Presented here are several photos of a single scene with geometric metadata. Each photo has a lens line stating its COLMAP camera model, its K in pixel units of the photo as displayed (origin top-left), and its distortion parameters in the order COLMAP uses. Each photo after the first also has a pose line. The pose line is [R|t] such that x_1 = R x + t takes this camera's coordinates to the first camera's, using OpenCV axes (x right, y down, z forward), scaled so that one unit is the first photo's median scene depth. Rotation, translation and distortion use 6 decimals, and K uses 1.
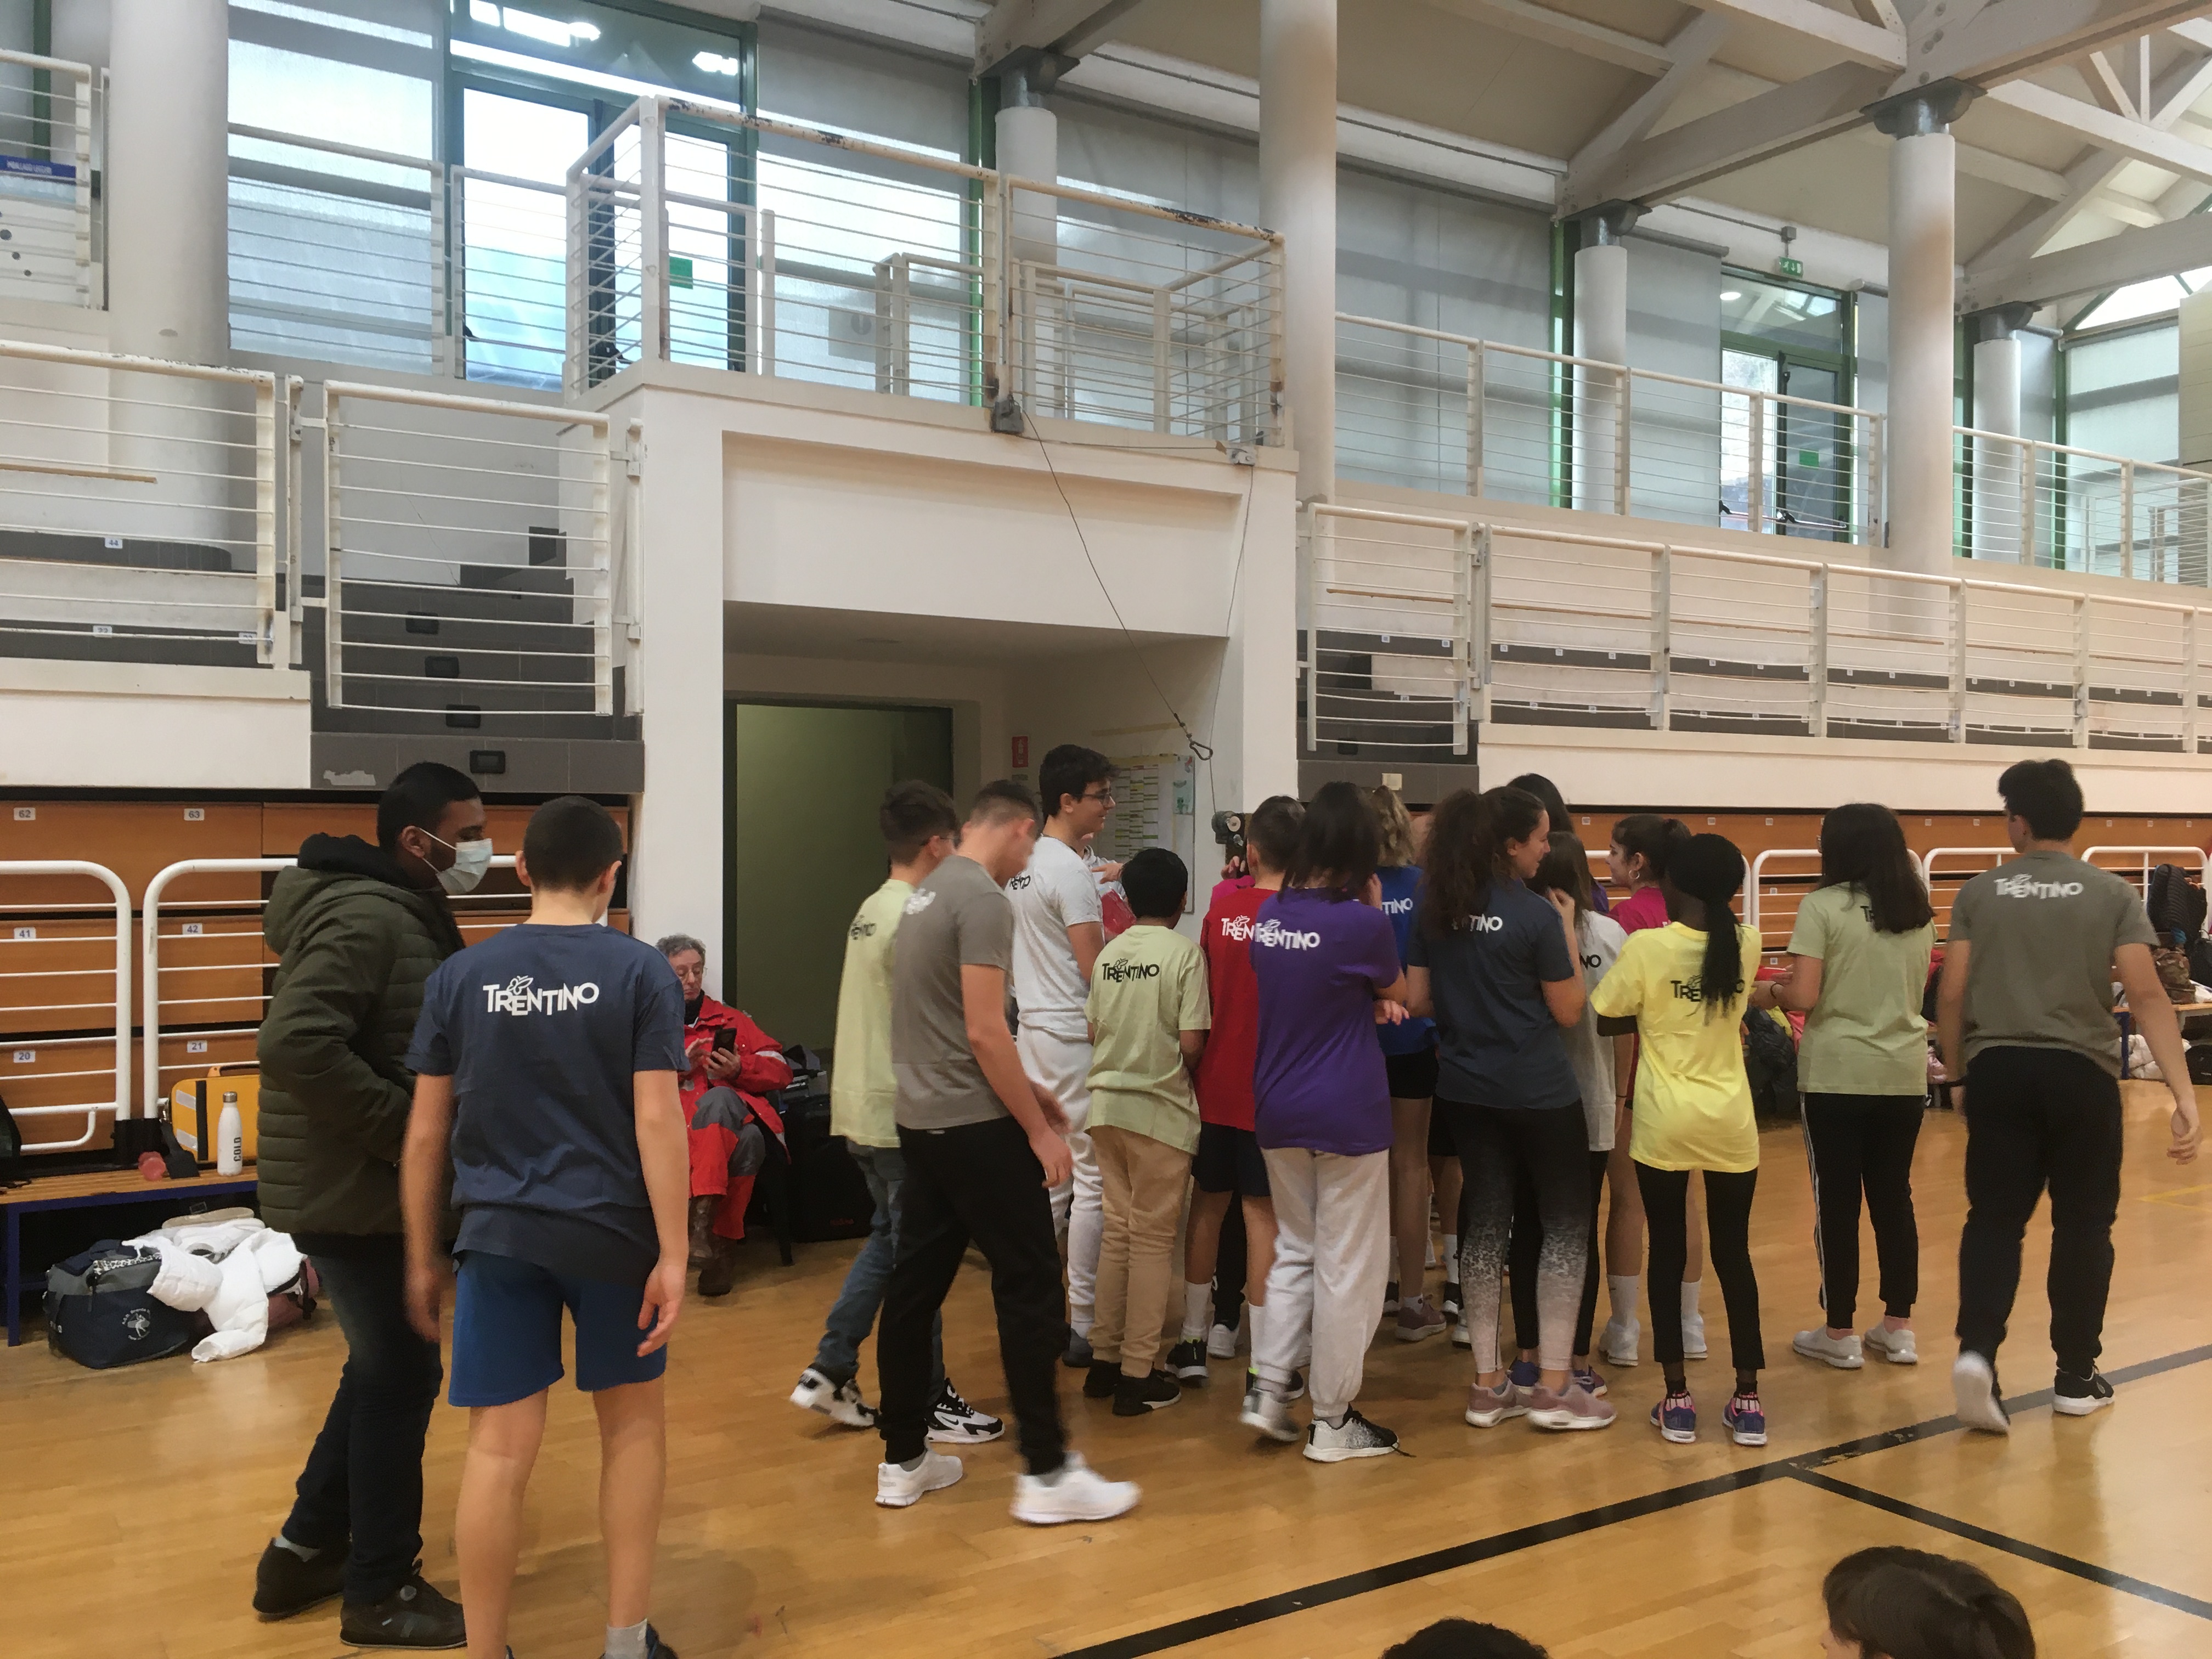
lens RADIAL K [[1872.9, 0, 1102.5], [0, 1872.9, 820.4], [0, 0, 1]] dist [0.088991, -0.115246]
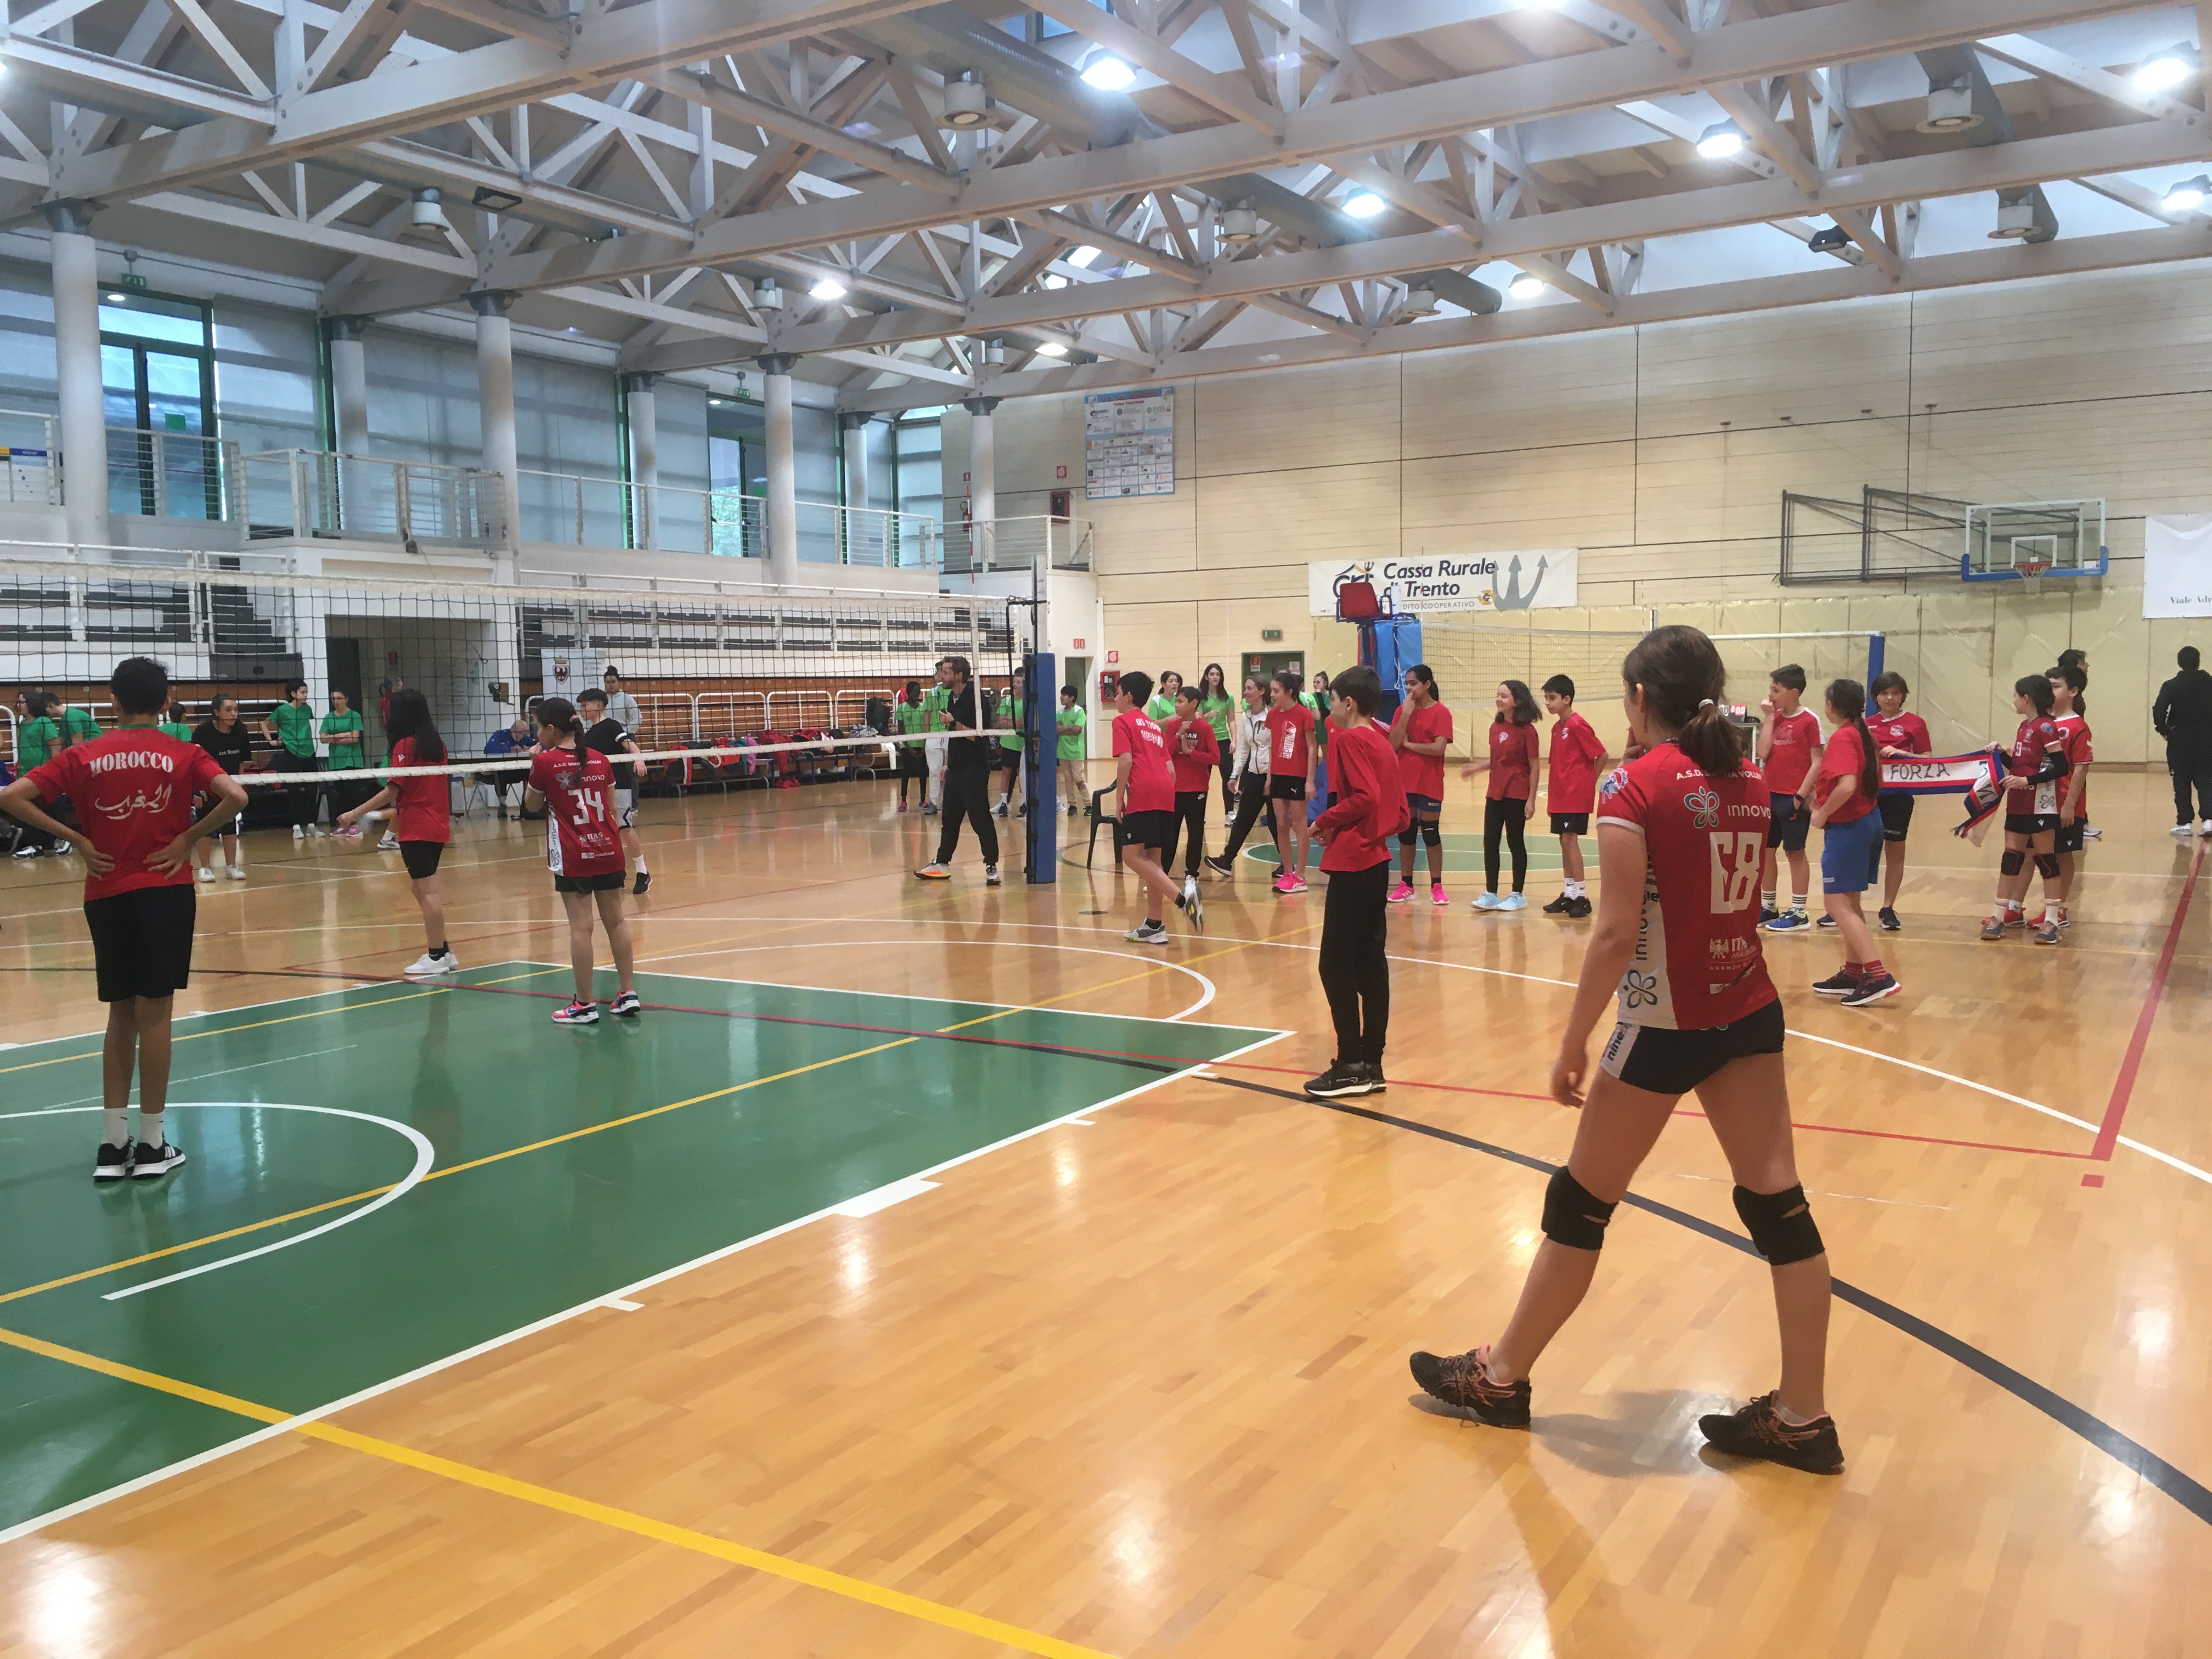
lens RADIAL K [[1872.9, 0, 1085.6], [0, 1872.9, 807.3], [0, 0, 1]] dist [0.088991, -0.115246]
pose [[0.902137, -0.048214, 0.428747, -0.226778], [0.020608, 0.997417, 0.068802, 0.004129], [-0.430957, -0.053233, 0.900801, -1.235919]]
